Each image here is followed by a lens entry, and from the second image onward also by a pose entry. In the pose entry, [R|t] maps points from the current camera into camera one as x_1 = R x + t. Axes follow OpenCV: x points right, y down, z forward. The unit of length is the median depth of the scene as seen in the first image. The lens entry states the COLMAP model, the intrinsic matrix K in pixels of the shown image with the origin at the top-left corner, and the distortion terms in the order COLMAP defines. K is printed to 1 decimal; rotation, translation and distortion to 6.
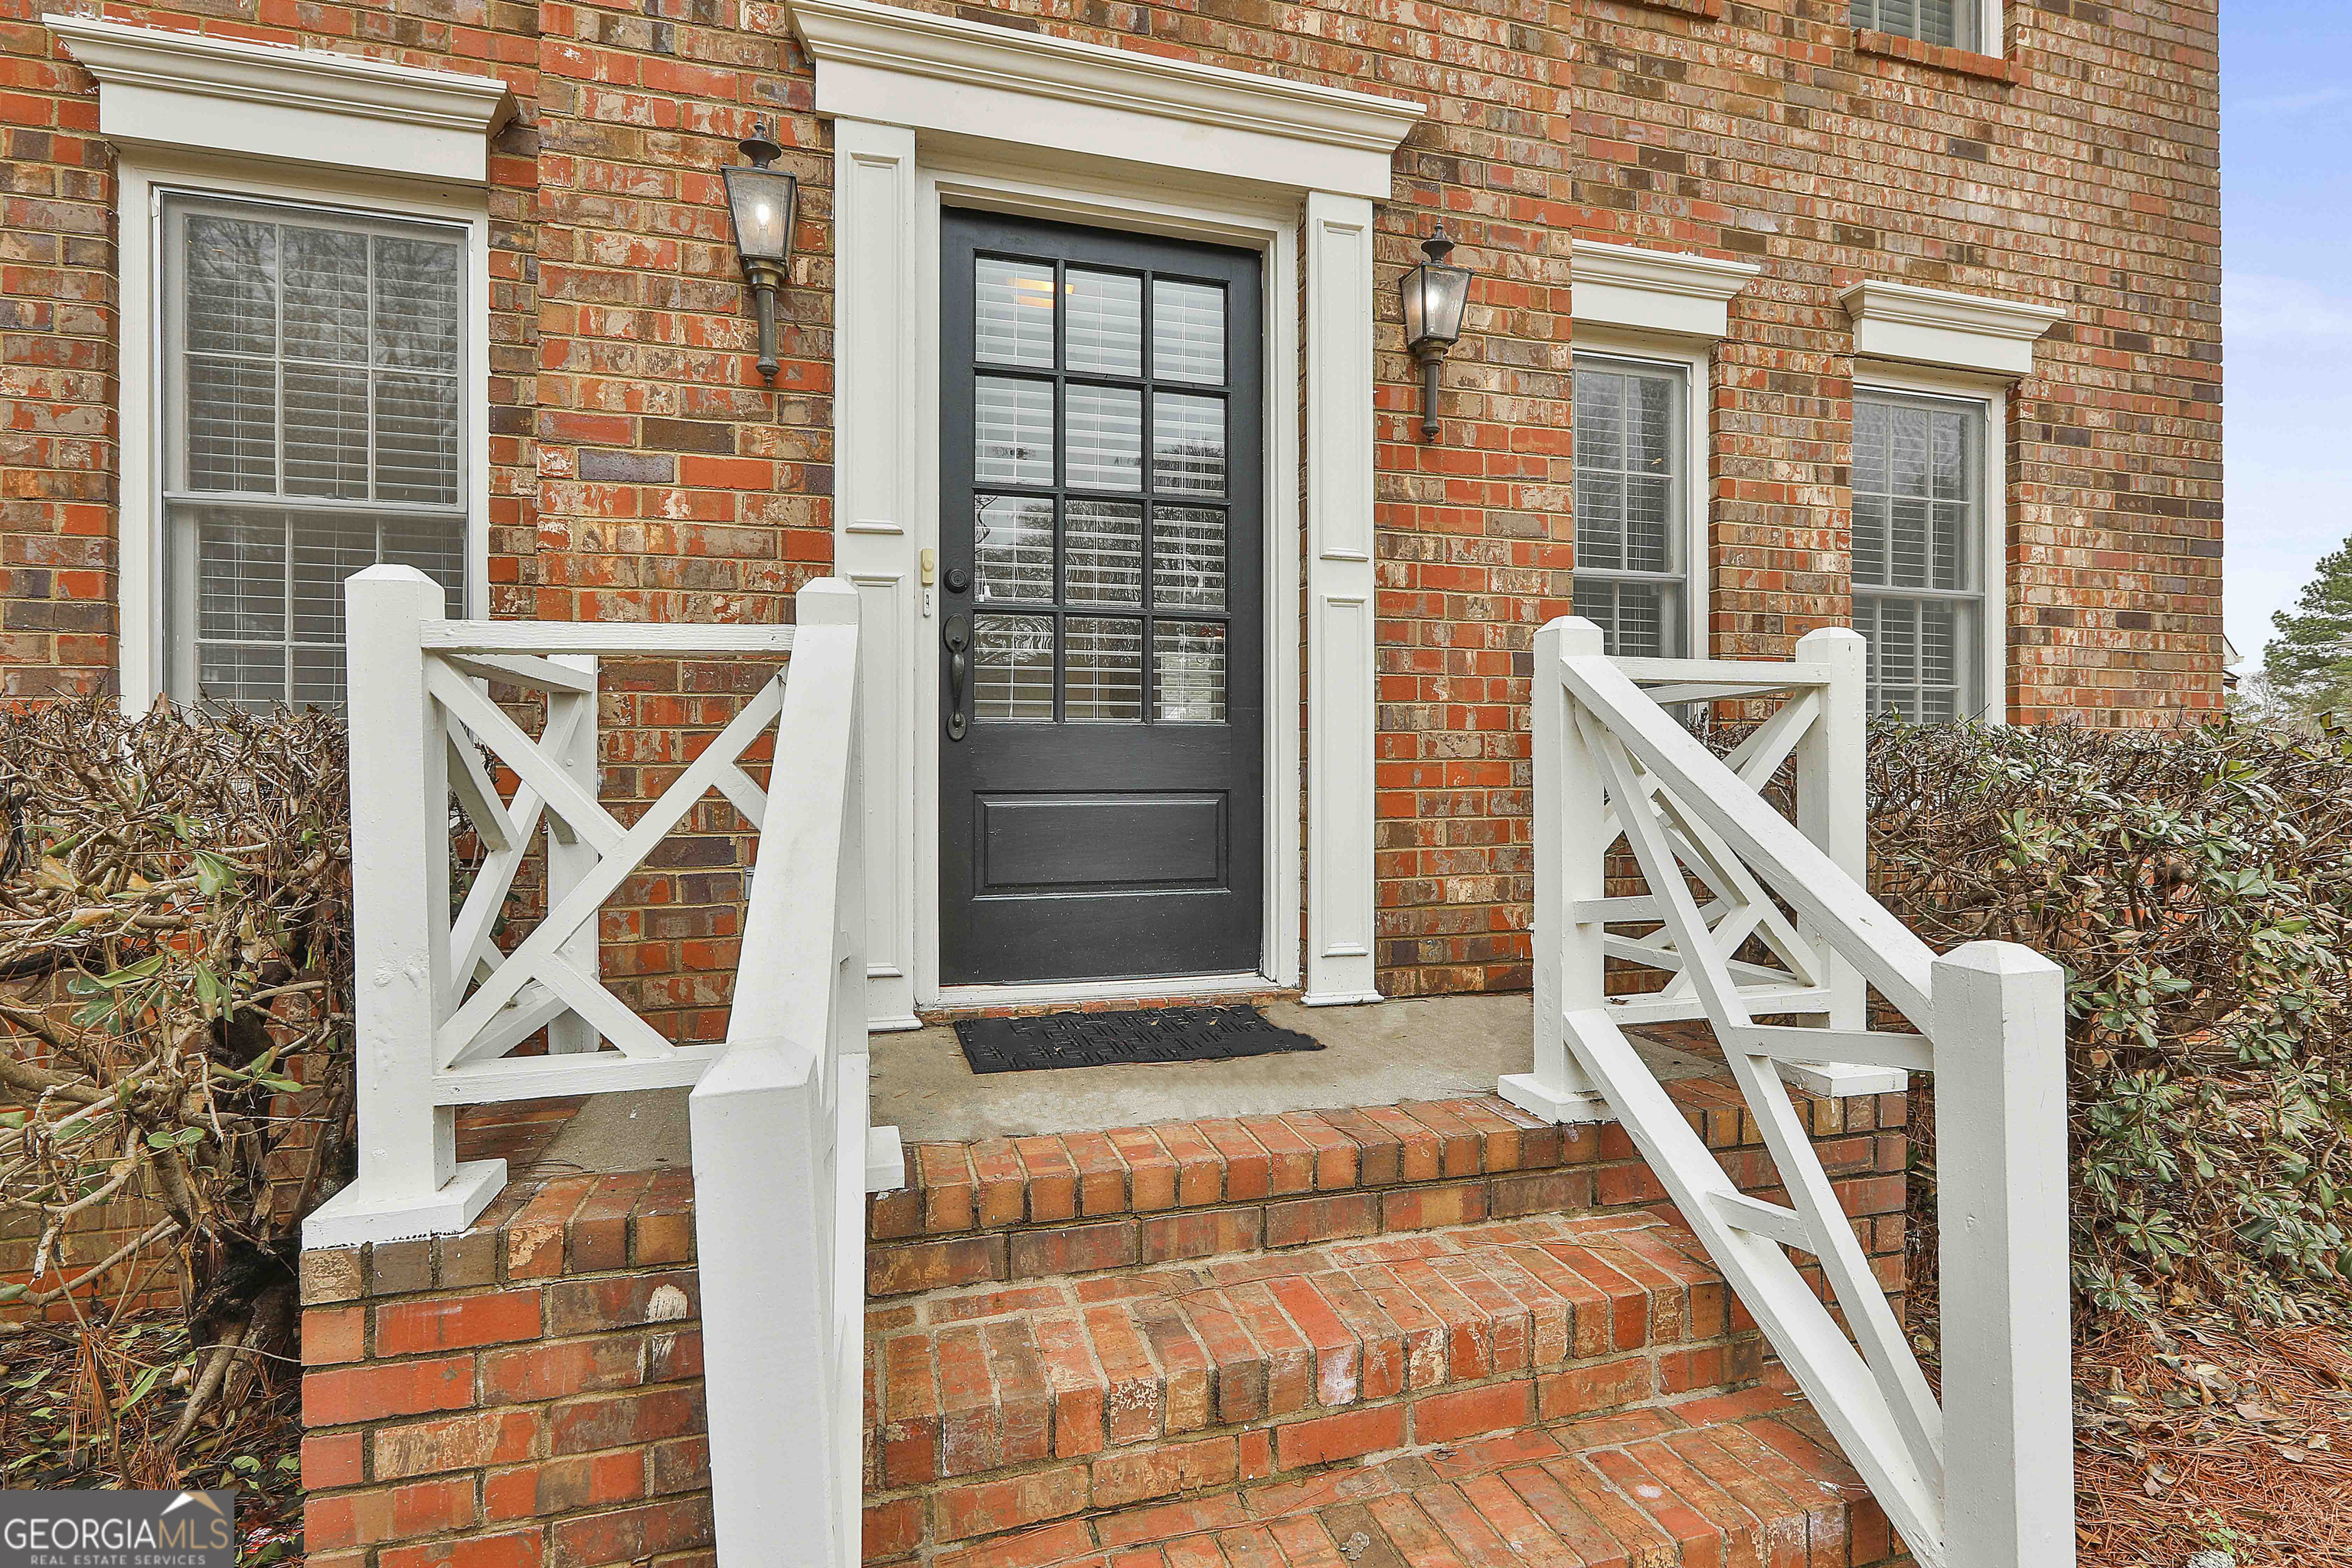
lens RADIAL K [[1119.0, 0, 1186.8], [0, 1119.0, 775.2], [0, 0, 1]] dist [-0.004204, -0.000003]
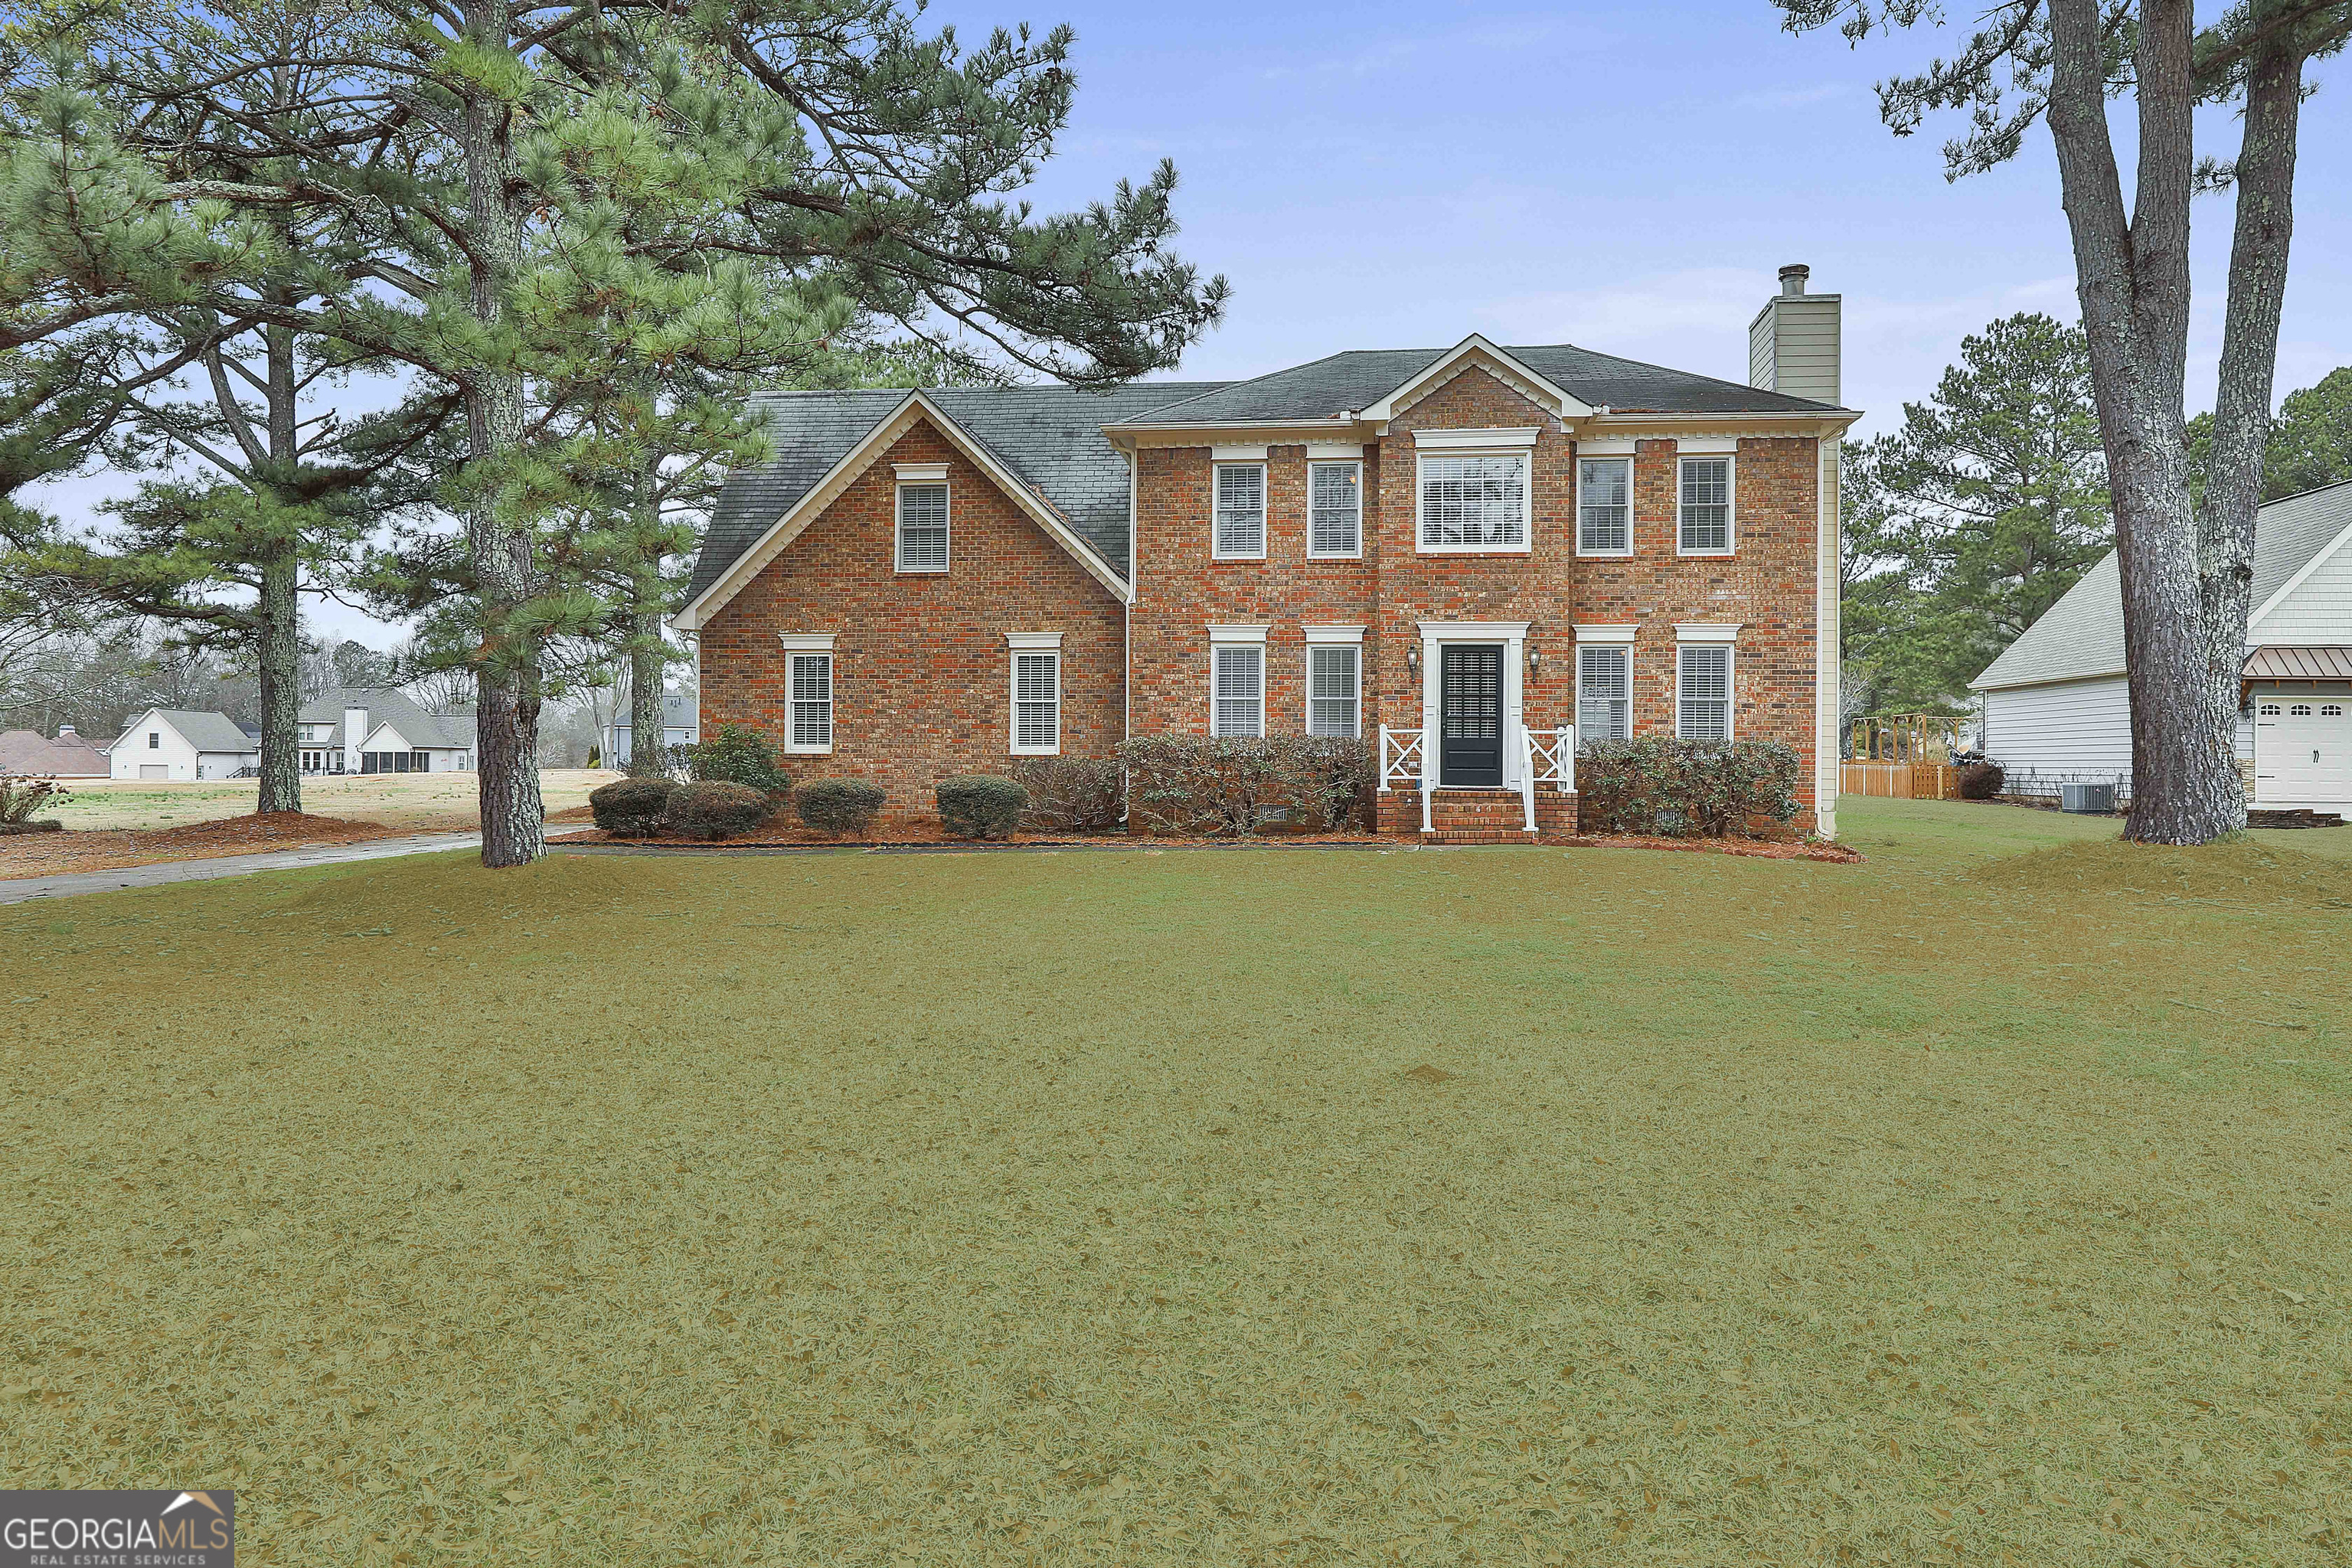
lens RADIAL K [[1619.3, 0, 1185.5], [0, 1619.3, 776.1], [0, 0, 1]] dist [0.000960, 0.000242]
pose [[0.921760, 0.010859, -0.387609, 1.276686], [-0.009477, 0.999940, 0.005479, 0.082795], [0.387645, -0.001377, 0.921808, -5.091183]]
